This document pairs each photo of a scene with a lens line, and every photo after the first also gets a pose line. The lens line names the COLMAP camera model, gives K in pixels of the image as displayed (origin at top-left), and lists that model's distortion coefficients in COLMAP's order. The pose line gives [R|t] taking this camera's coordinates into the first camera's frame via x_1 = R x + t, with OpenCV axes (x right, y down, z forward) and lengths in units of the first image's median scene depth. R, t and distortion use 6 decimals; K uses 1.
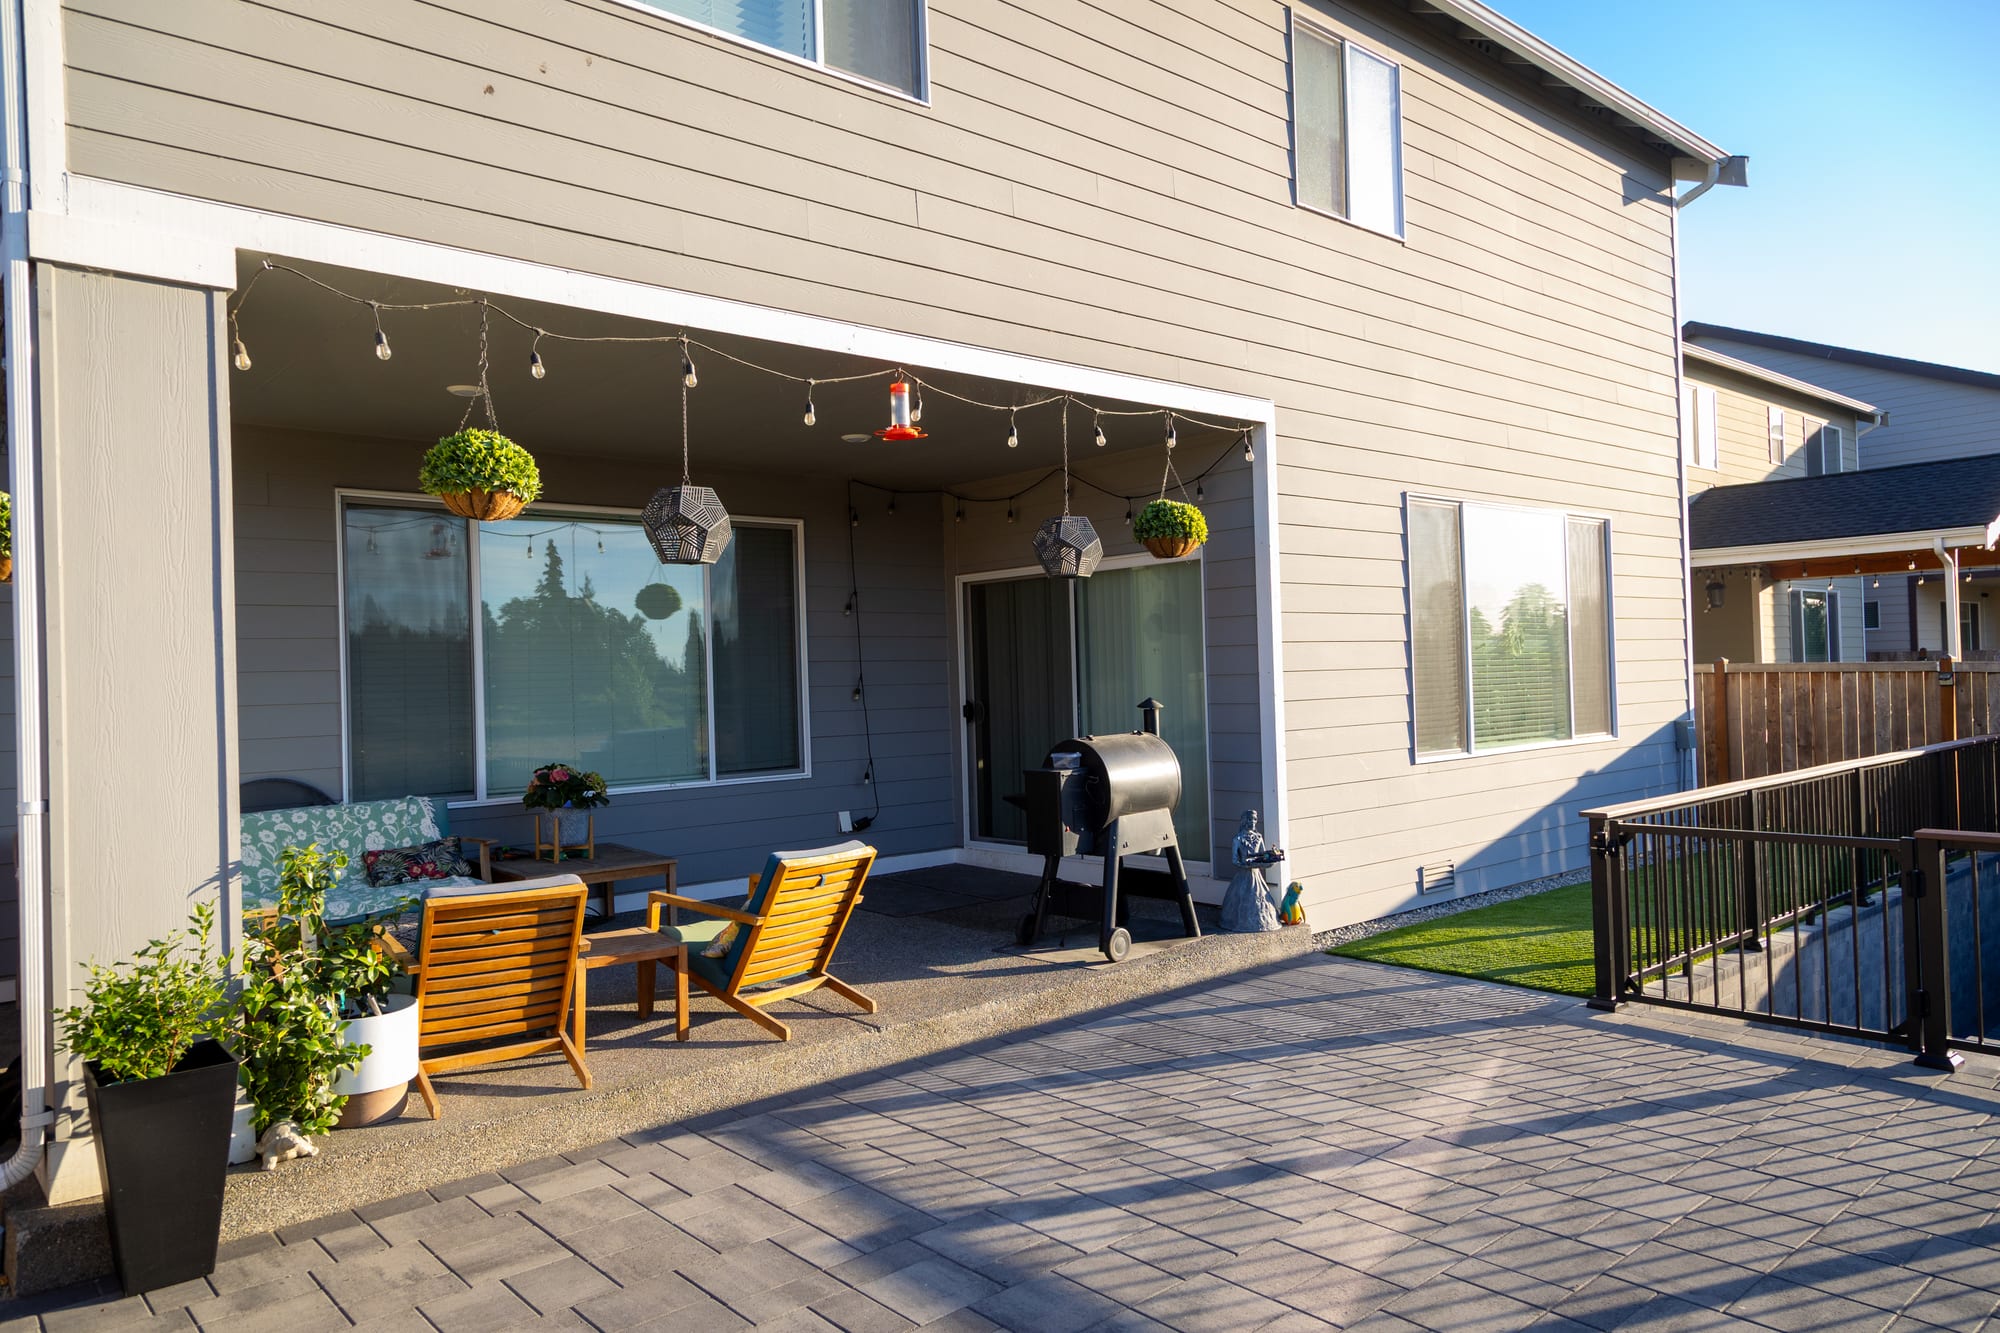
lens RADIAL K [[1342.0, 0, 1054.1], [0, 1342.0, 673.0], [0, 0, 1]] dist [0.021055, -0.002614]
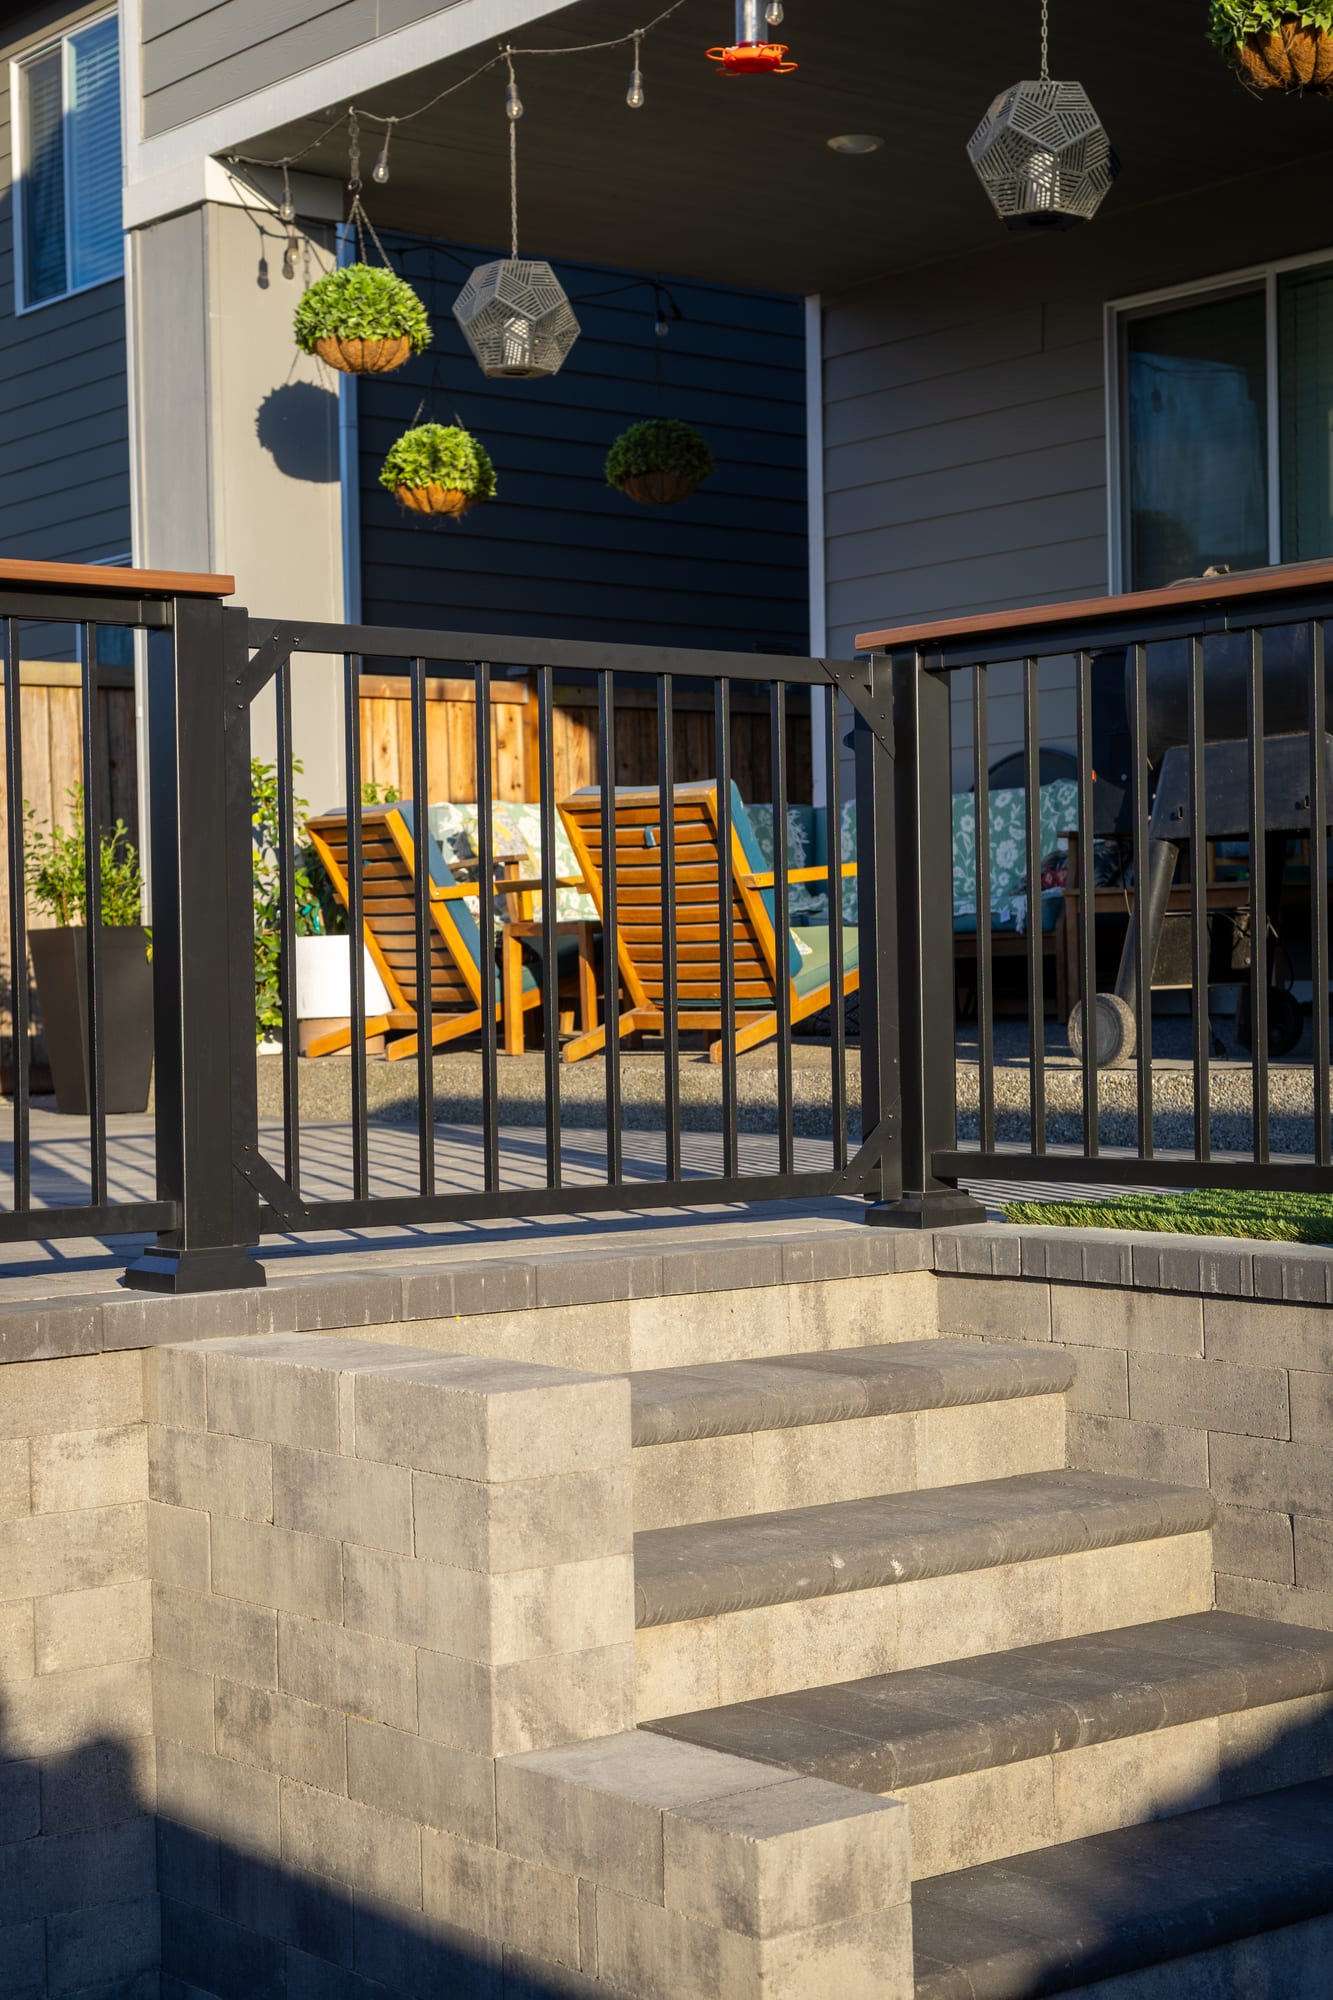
lens RADIAL K [[3187.6, 0, 671.9], [0, 3187.6, 1009.4], [0, 0, 1]] dist [0.022341, 0.000000]
pose [[-0.065118, 0.040833, -0.997042, 1.043314], [0.030994, 0.998763, 0.038879, 0.140390], [0.997396, -0.028371, -0.066303, 0.876670]]
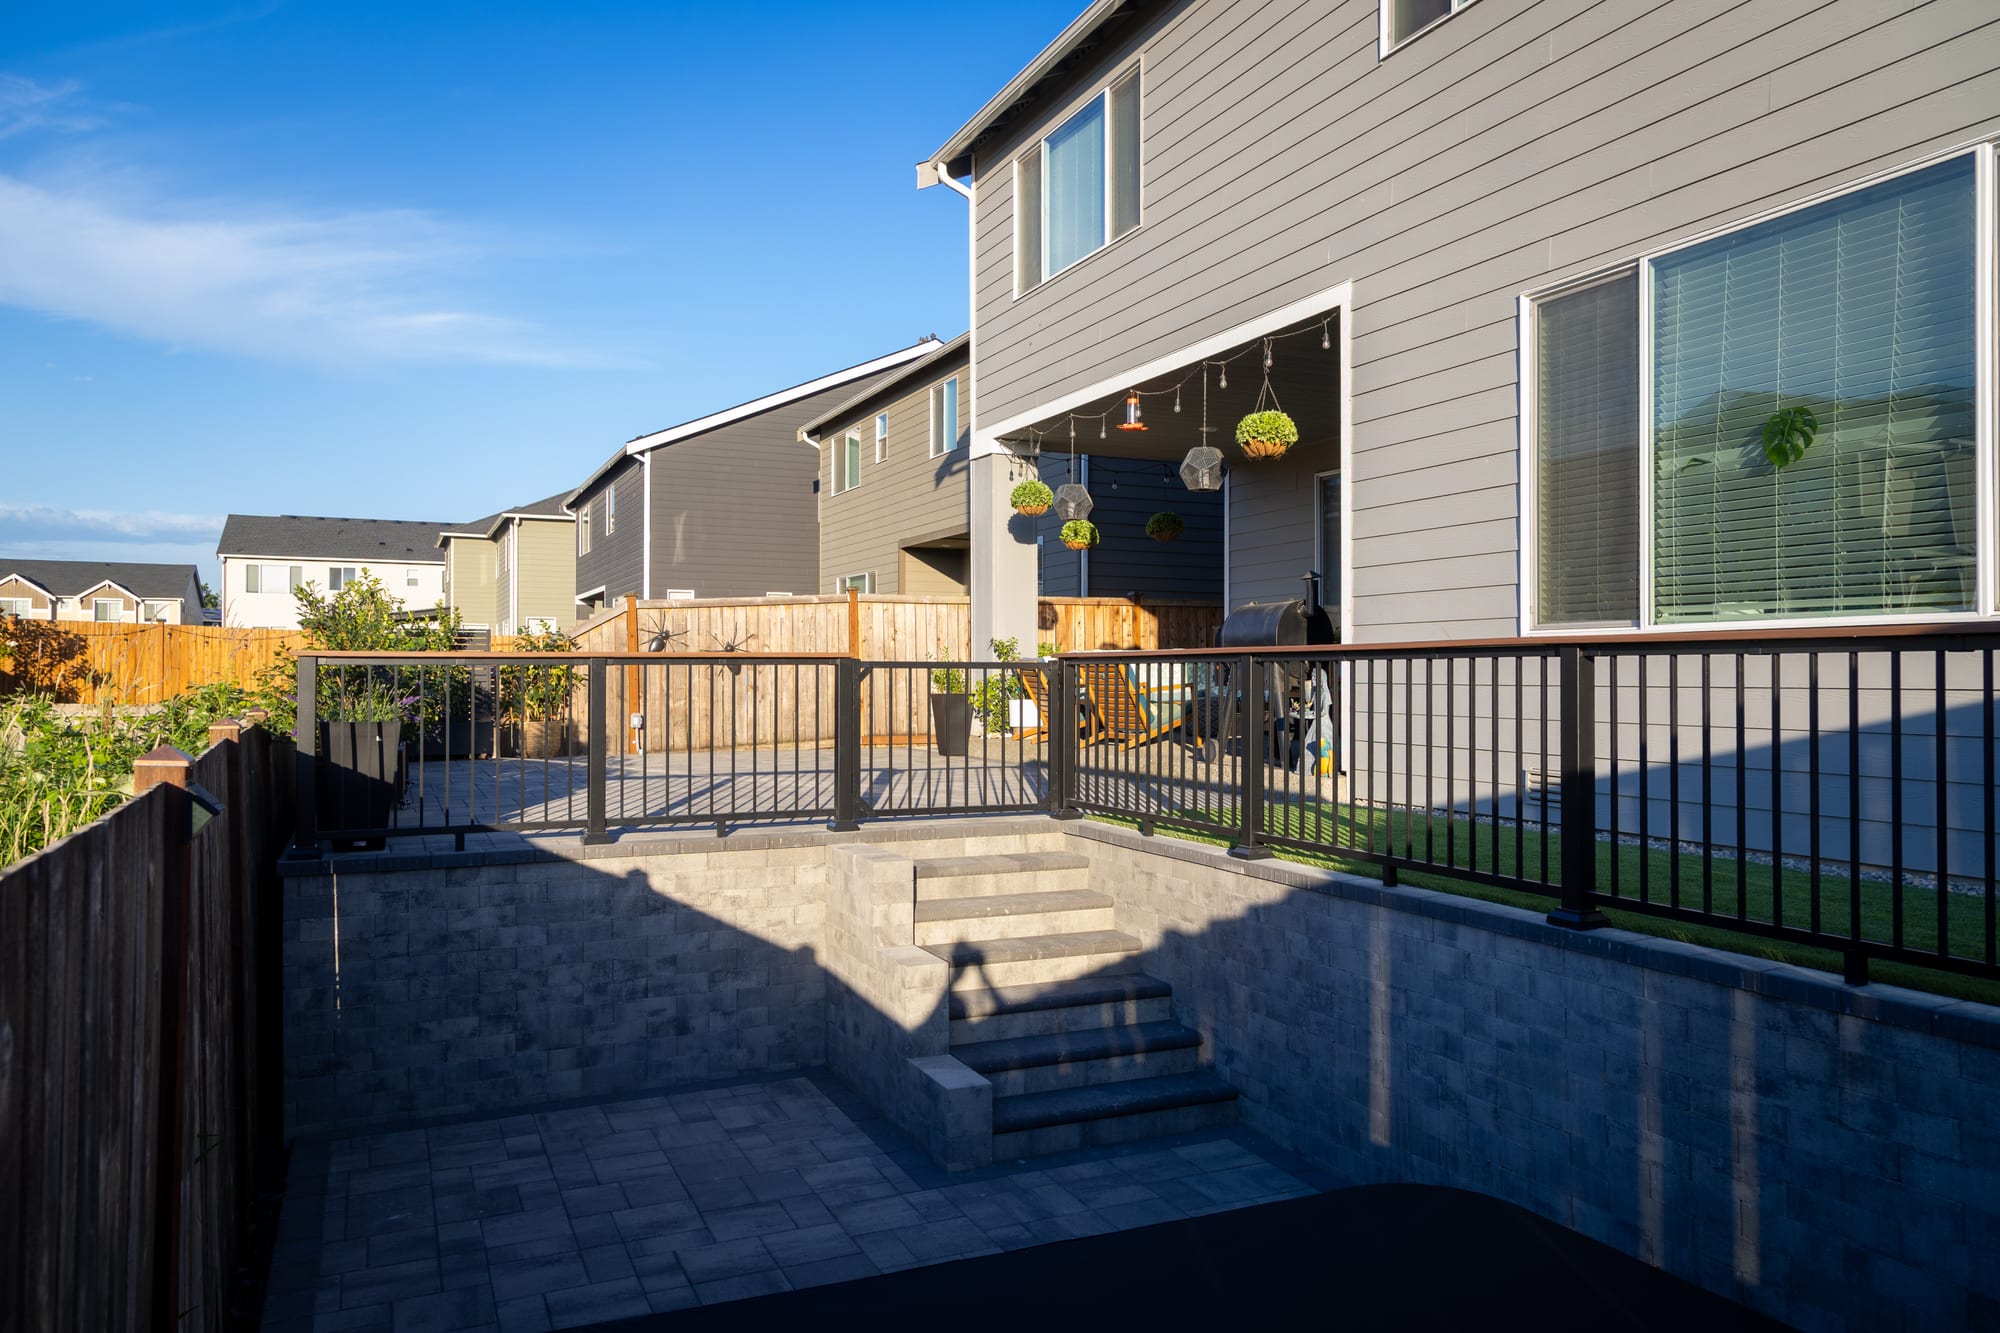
lens RADIAL K [[1377.6, 0, 1007.4], [0, 1377.6, 657.7], [0, 0, 1]] dist [0.019459, 0.000712]
pose [[-0.309023, 0.023693, -0.950759, 1.377323], [0.020380, 0.999625, 0.018286, 0.070918], [0.950836, -0.013726, -0.309390, 1.170676]]
